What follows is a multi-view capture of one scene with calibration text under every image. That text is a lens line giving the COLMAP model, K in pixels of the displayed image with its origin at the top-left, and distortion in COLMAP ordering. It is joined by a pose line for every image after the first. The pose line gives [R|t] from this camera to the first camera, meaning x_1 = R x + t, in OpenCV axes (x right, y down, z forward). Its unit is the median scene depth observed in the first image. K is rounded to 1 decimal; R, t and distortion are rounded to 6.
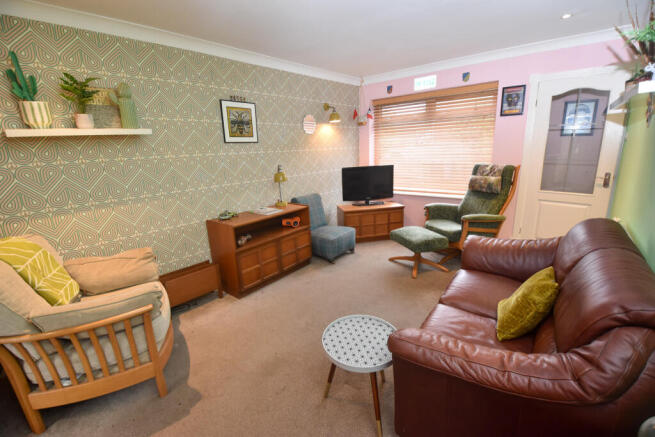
lens RADIAL K [[289.4, 0, 327.5], [0, 289.4, 218.5], [0, 0, 1]] dist [-0.041280, -0.001086]
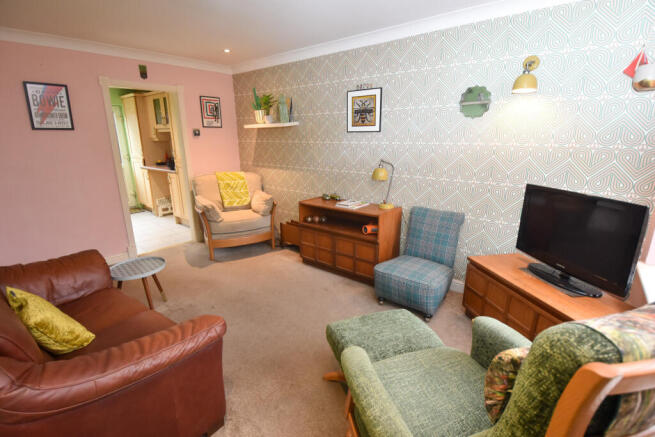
lens RADIAL K [[289.4, 0, 327.5], [0, 289.4, 218.5], [0, 0, 1]] dist [-0.041280, -0.001086]
pose [[0.024606, 0.296003, -0.954870, 0.744888], [-0.244544, 0.927923, 0.281348, -0.244511], [0.969326, 0.226585, 0.095218, 0.883270]]
